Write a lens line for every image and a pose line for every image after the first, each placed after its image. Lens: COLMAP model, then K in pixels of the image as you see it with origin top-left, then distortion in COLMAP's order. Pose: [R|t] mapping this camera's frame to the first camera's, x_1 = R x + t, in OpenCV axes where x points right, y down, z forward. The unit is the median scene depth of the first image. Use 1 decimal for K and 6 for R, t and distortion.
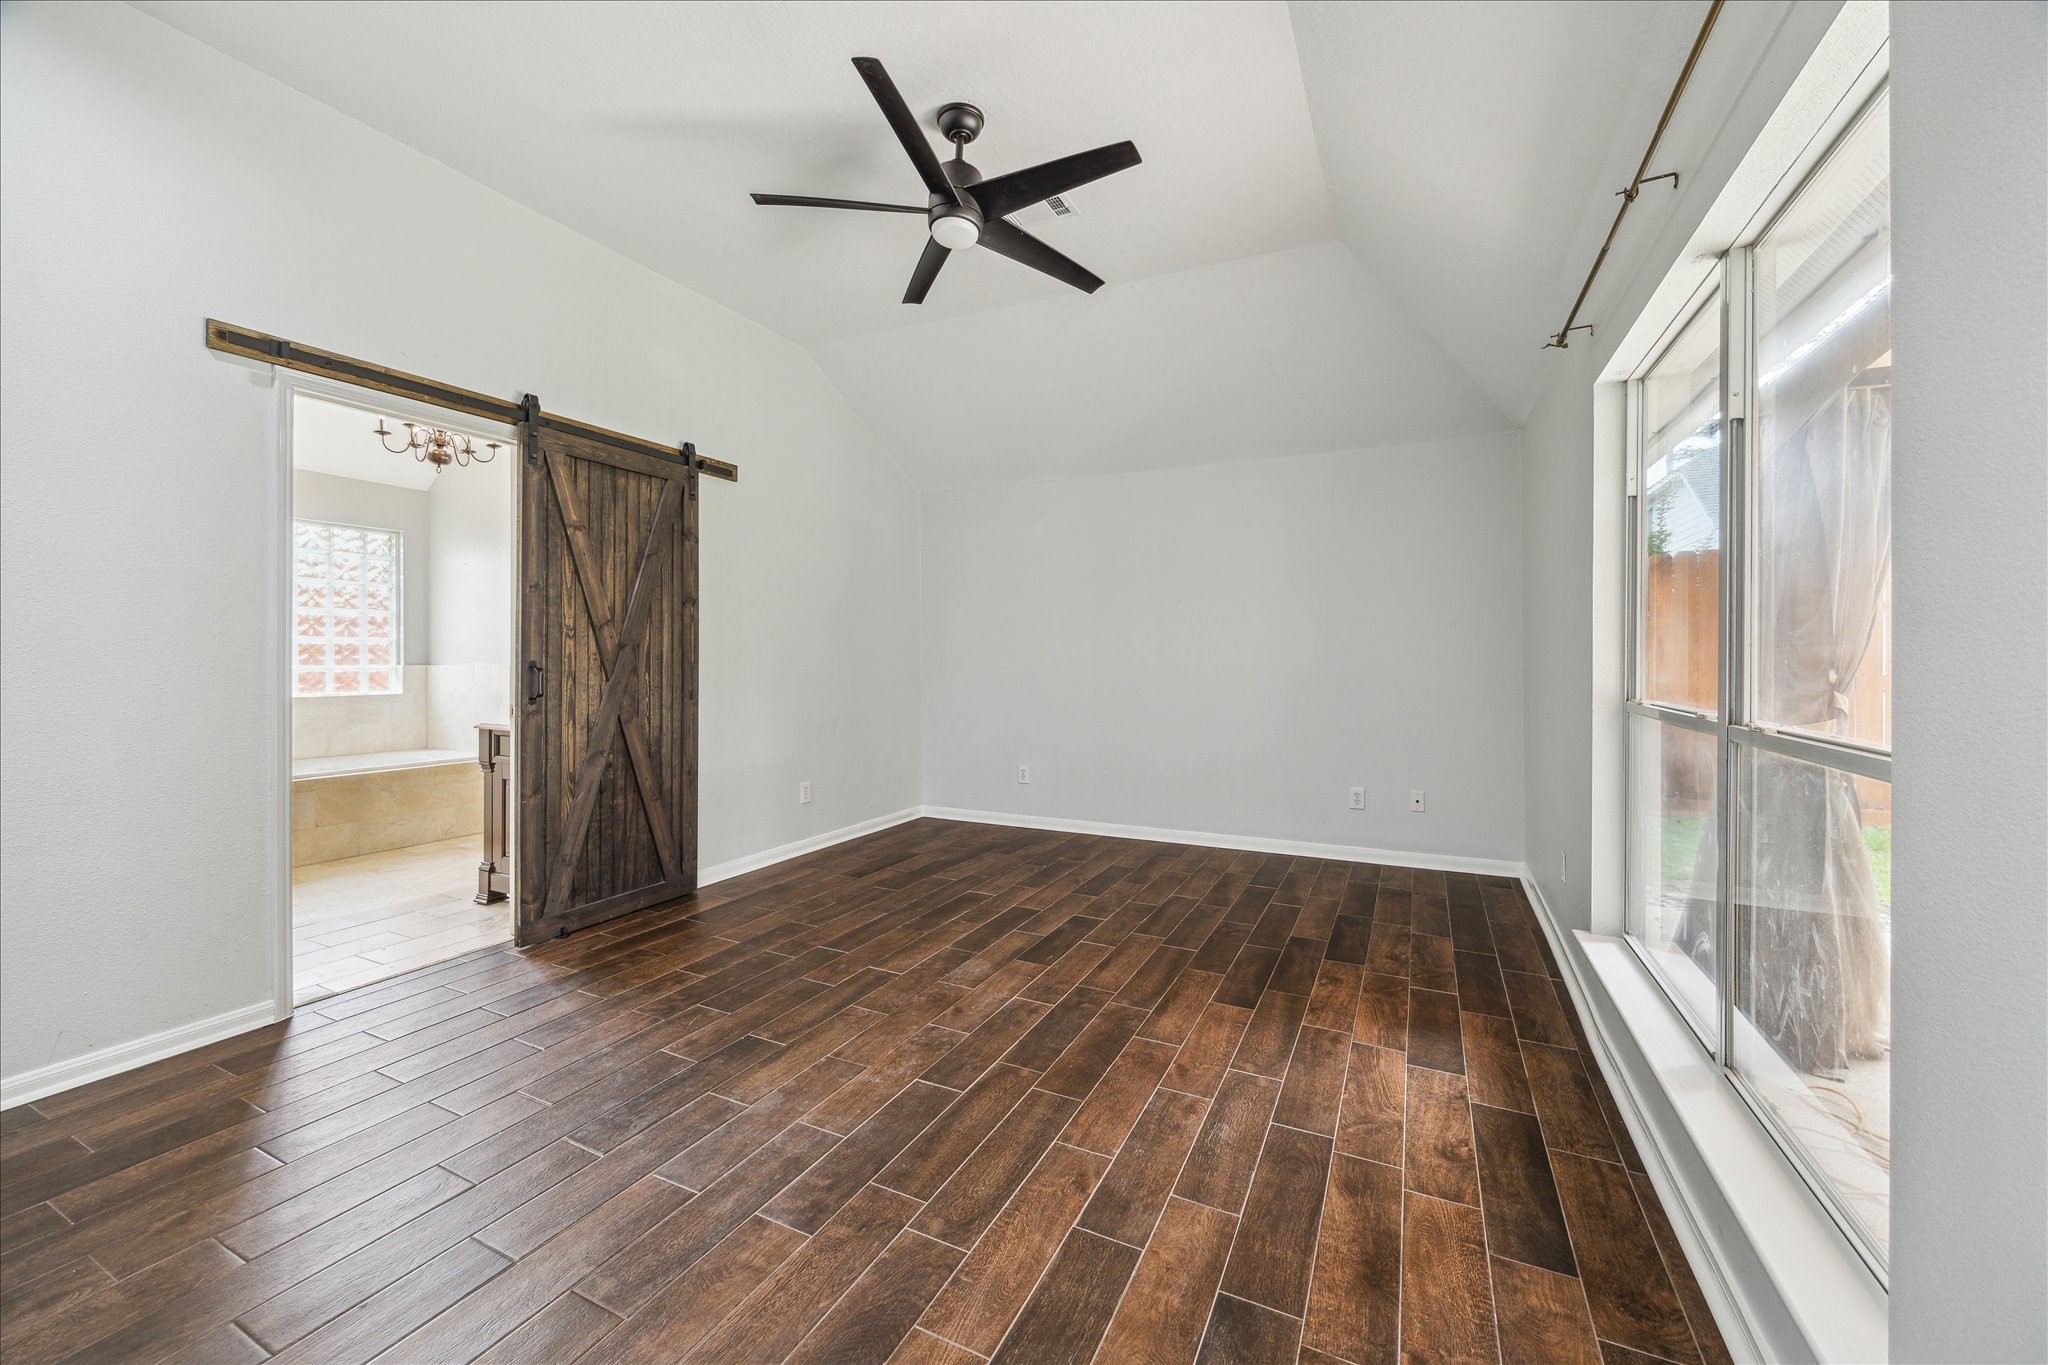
lens RADIAL K [[788.3, 0, 1027.6], [0, 788.3, 662.6], [0, 0, 1]] dist [-0.002157, -0.000050]
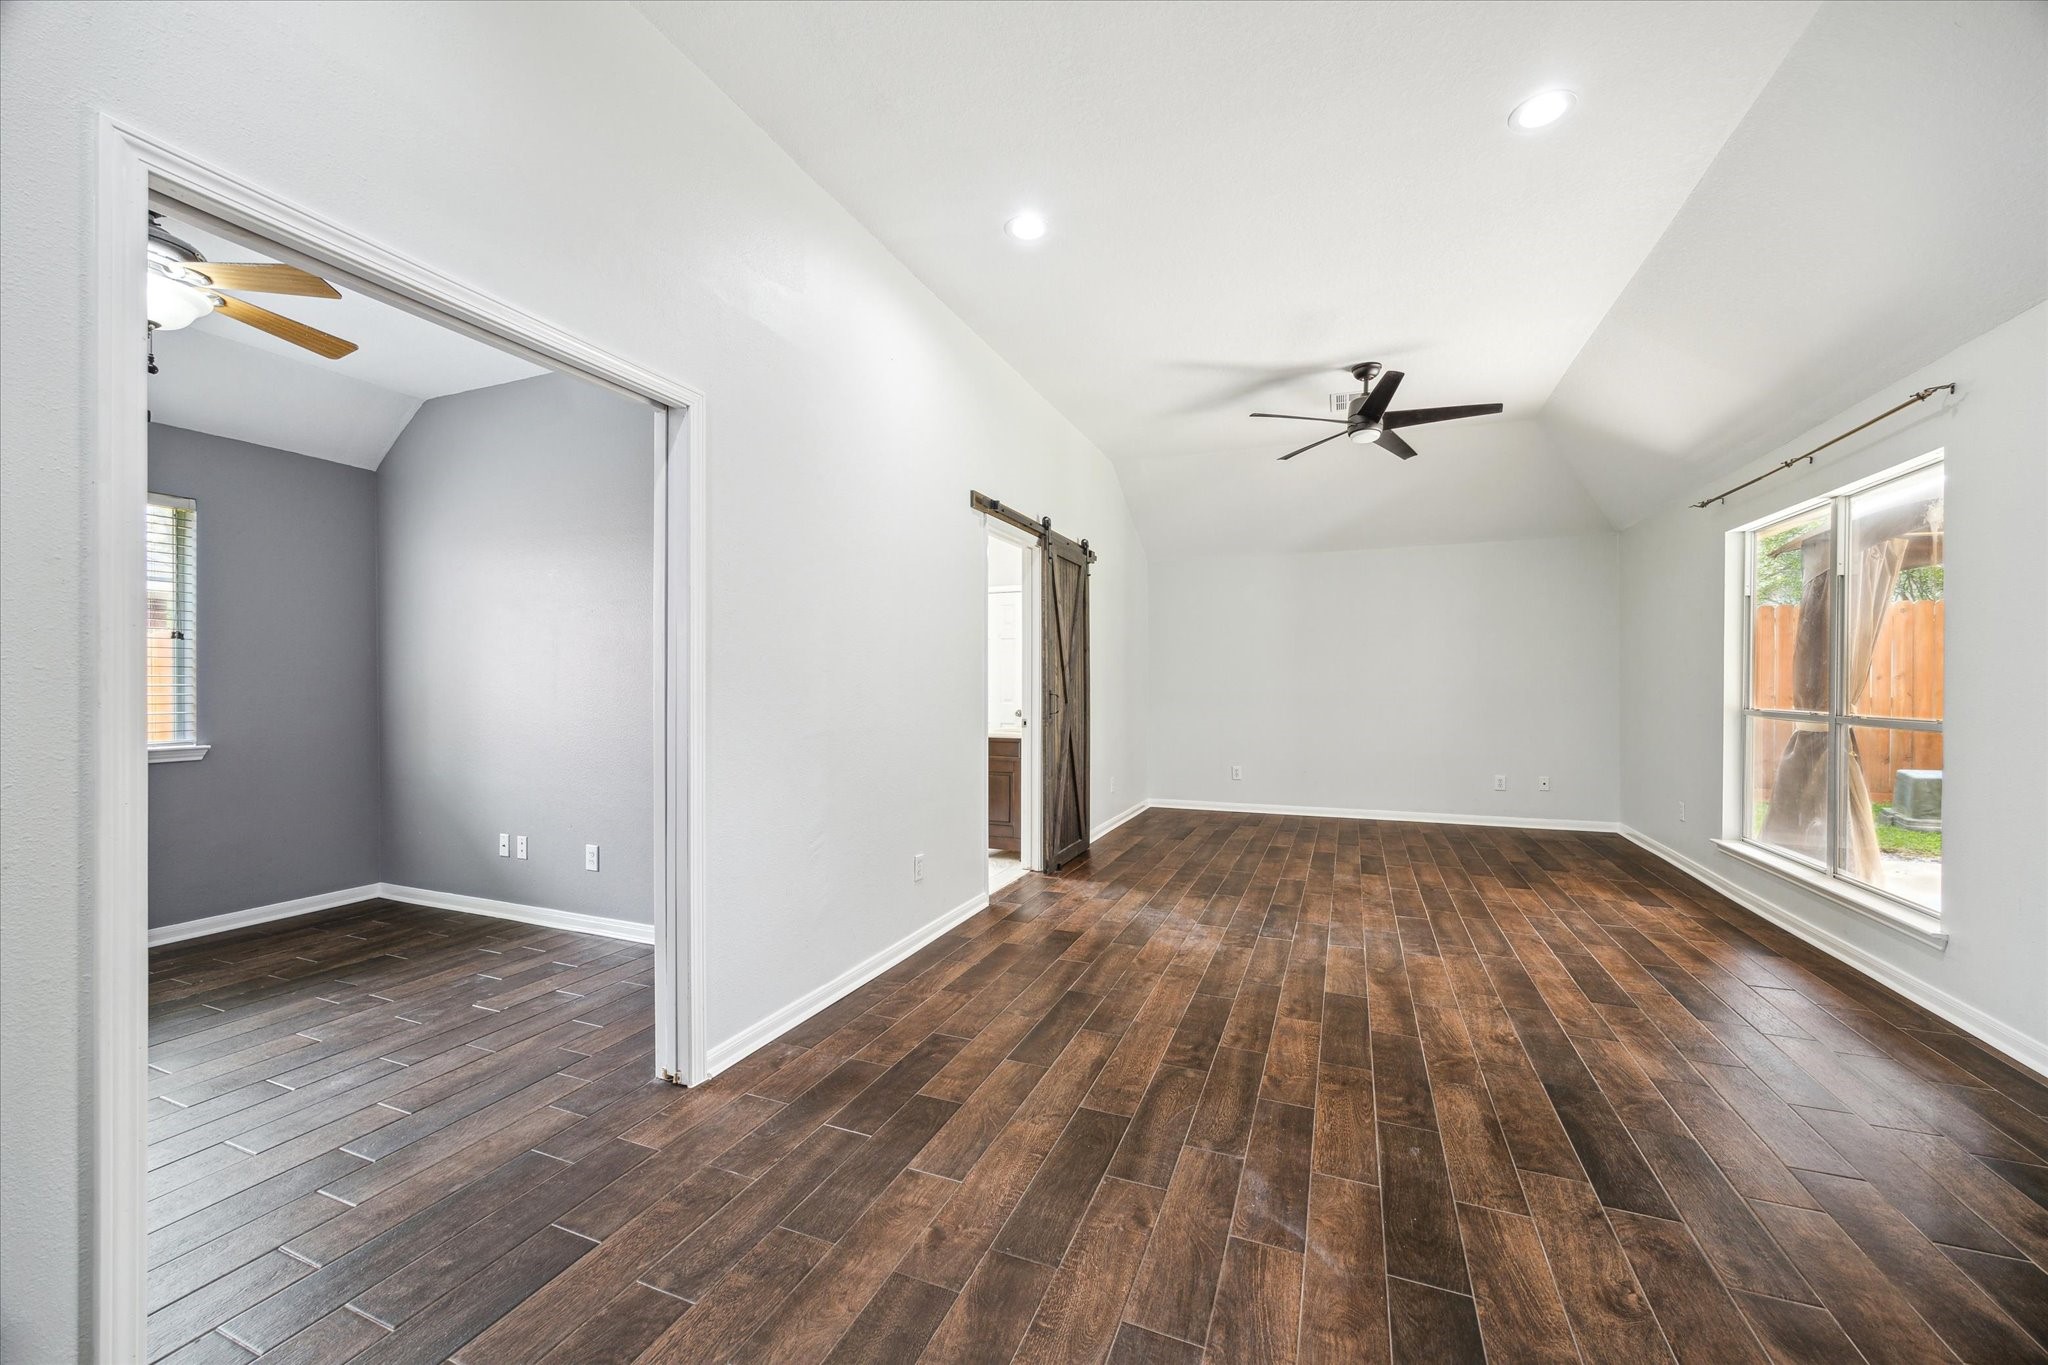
lens RADIAL K [[780.3, 0, 1031.7], [0, 780.3, 686.7], [0, 0, 1]] dist [0.000693, 0.000020]
pose [[0.997750, -0.003974, 0.066930, -0.963383], [0.004325, 0.999978, -0.005108, 0.000890], [-0.066908, 0.005386, 0.997745, -0.660852]]
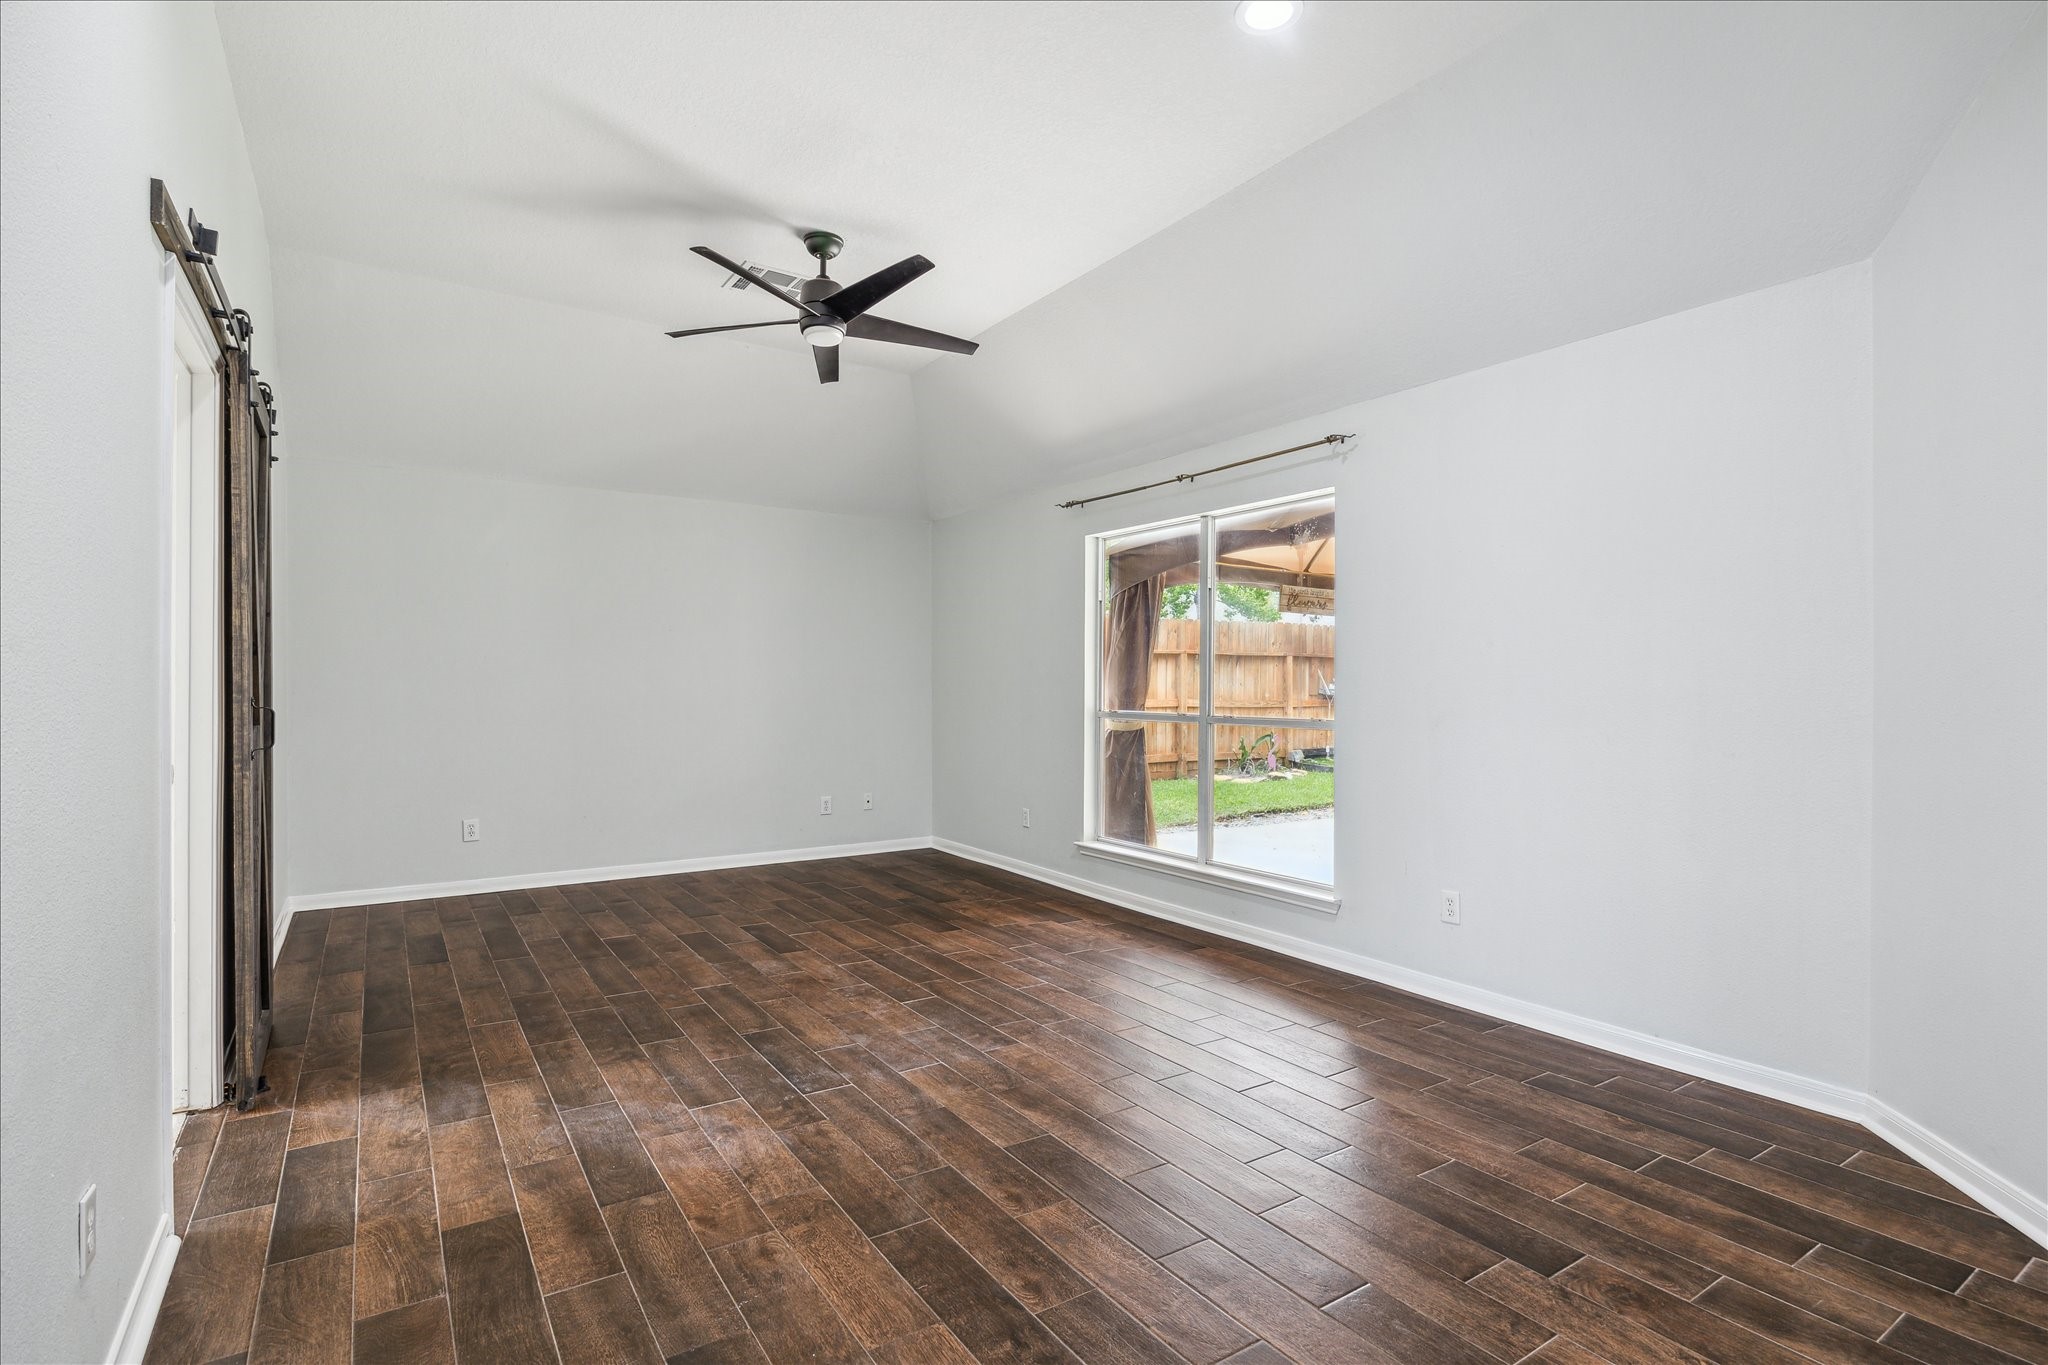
lens RADIAL K [[992.8, 0, 1024.0], [0, 992.8, 682.5], [0, 0, 1]] dist [-0.008946, 0.000069]
pose [[0.510524, 0.001477, 0.859862, -1.292573], [0.005879, 0.999969, -0.005208, -0.005144], [-0.859843, 0.007714, 0.510500, -0.039144]]
